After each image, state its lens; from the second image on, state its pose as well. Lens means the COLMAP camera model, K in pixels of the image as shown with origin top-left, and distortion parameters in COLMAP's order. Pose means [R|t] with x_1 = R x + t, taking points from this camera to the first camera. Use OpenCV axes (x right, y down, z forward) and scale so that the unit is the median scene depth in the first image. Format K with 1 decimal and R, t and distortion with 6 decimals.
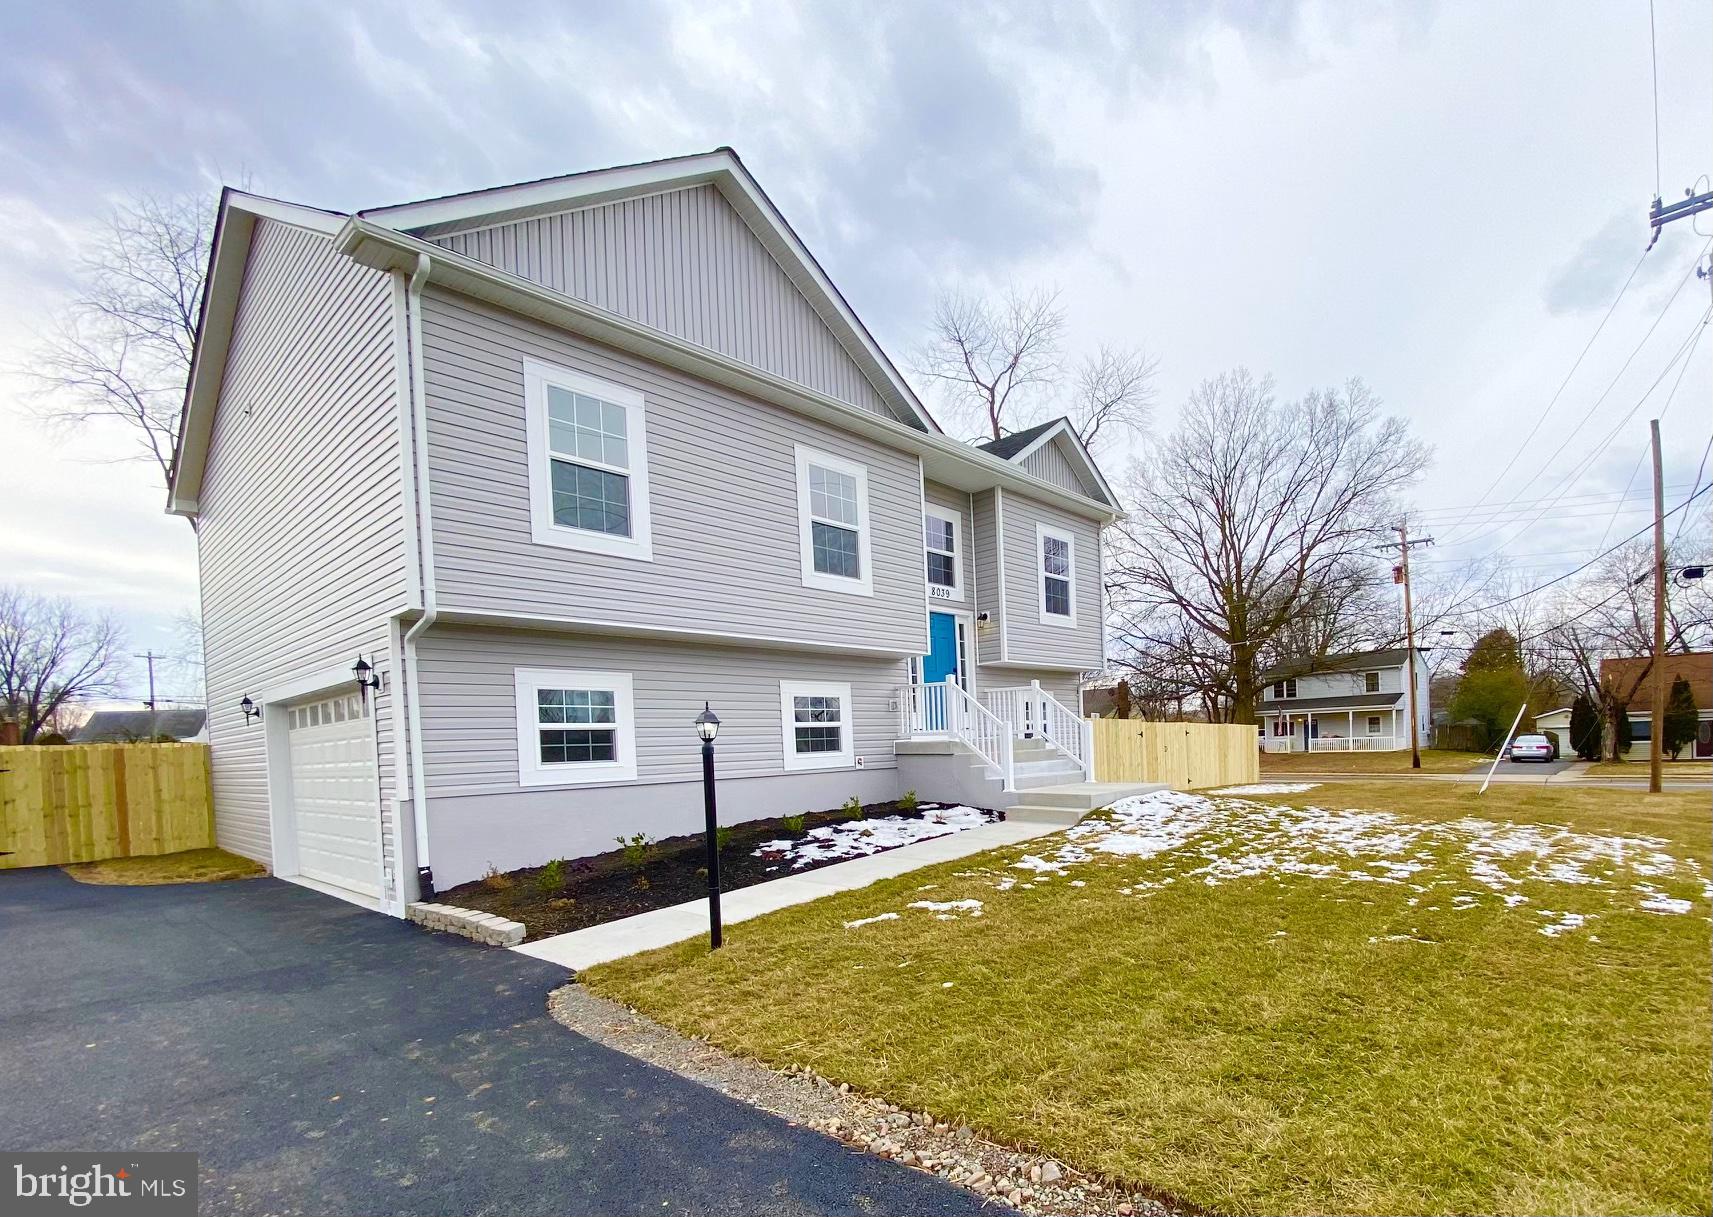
lens RADIAL K [[801.8, 0, 1007.9], [0, 801.8, 768.9], [0, 0, 1]] dist [0.019956, -0.015590]
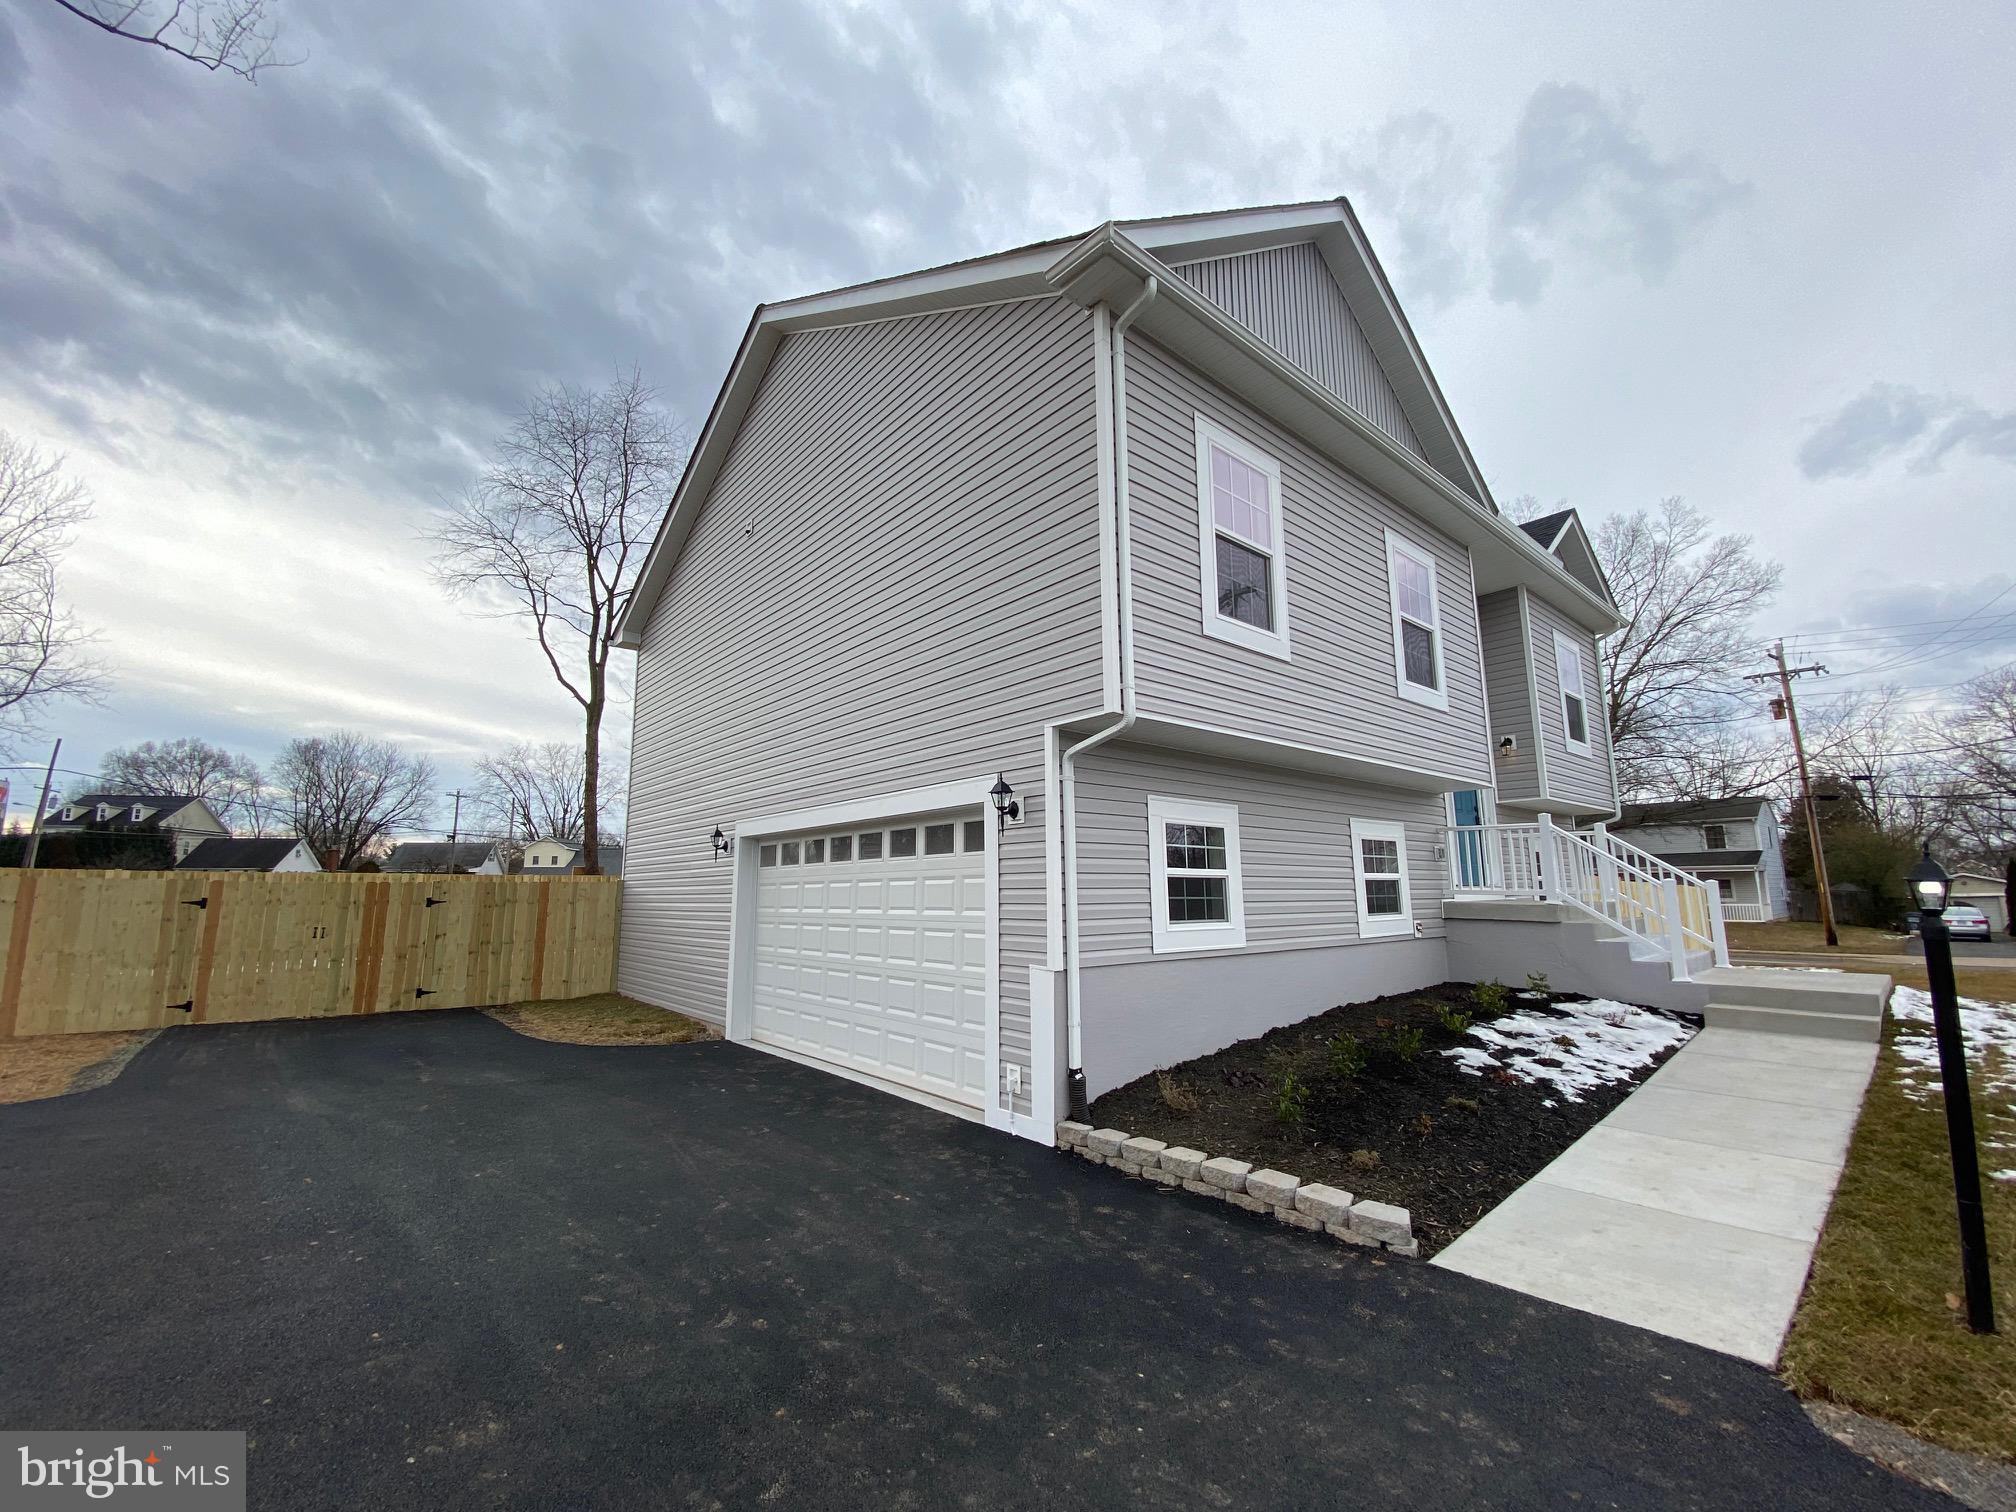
lens RADIAL K [[806.7, 0, 1019.6], [0, 806.7, 773.8], [0, 0, 1]] dist [0.049623, -0.041621]
pose [[0.982287, 0.003563, -0.187348, -0.441810], [-0.036204, 0.984589, -0.171098, -0.007019], [0.183851, 0.174850, 0.967278, 0.174346]]
